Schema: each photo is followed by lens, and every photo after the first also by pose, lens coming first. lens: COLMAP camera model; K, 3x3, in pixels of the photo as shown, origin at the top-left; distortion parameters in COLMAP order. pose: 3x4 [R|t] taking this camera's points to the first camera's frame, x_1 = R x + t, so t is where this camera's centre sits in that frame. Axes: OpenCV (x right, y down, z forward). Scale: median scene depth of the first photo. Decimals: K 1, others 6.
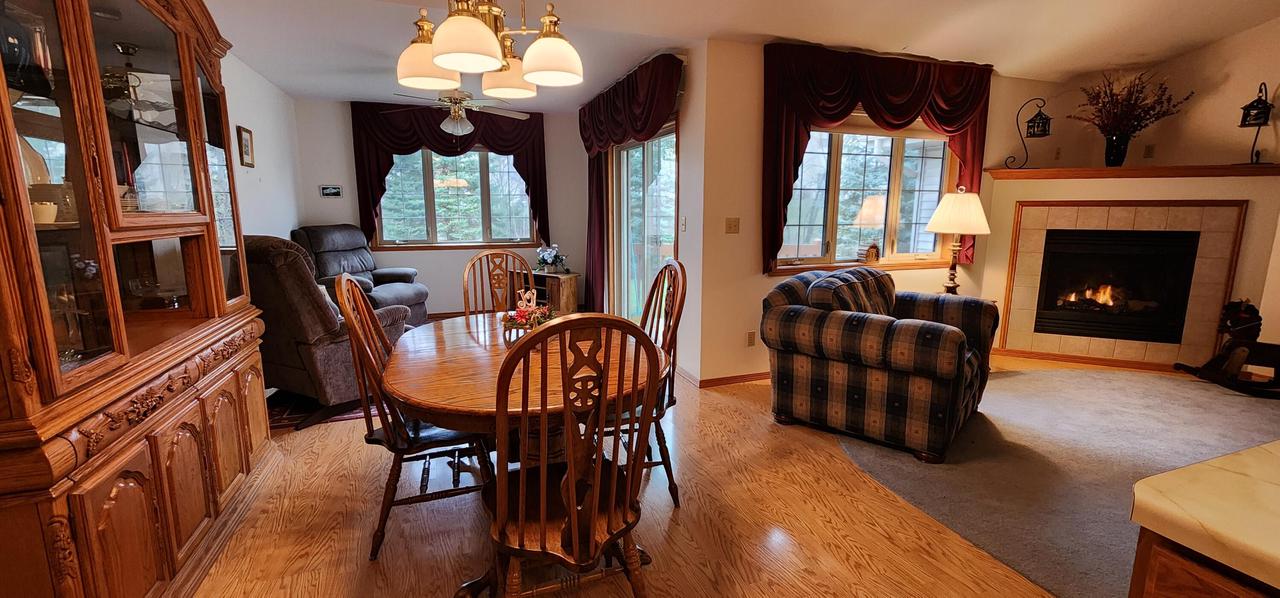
lens RADIAL K [[527.9, 0, 641.2], [0, 527.9, 298.4], [0, 0, 1]] dist [0.001821, 0.000285]
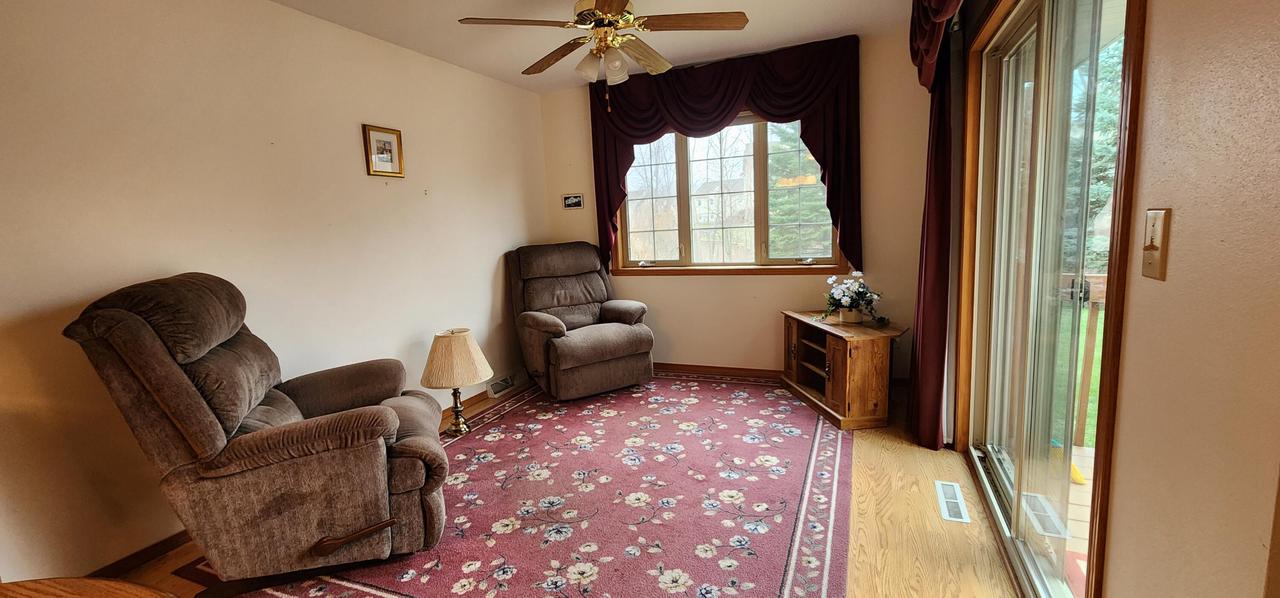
lens RADIAL K [[527.9, 0, 641.4], [0, 527.9, 298.0], [0, 0, 1]] dist [0.001821, 0.000285]
pose [[0.720291, 0.060230, -0.691052, 0.075198], [-0.066062, 0.997651, 0.018094, -0.102418], [0.690519, 0.032619, 0.722578, 0.663105]]
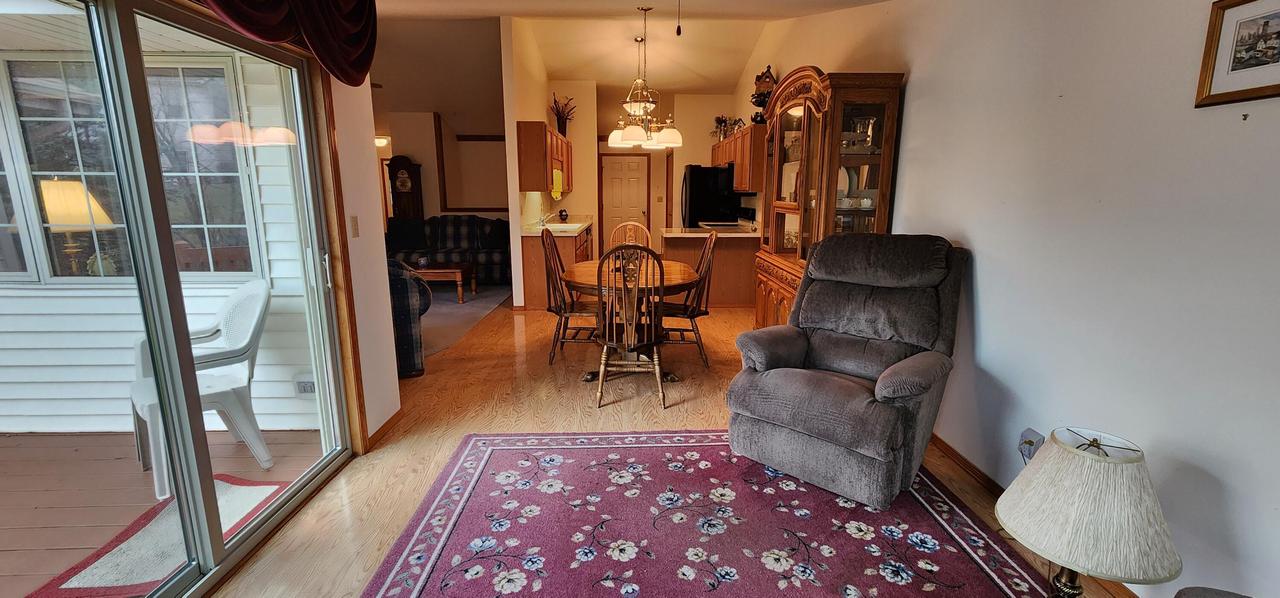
lens RADIAL K [[527.9, 0, 644.8], [0, 527.9, 292.3], [0, 0, 1]] dist [0.001821, 0.000285]
pose [[-0.945608, -0.066156, 0.318510, -0.462741], [0.050347, 0.937544, 0.344204, -0.259584], [-0.321388, 0.341518, -0.883218, 1.414086]]
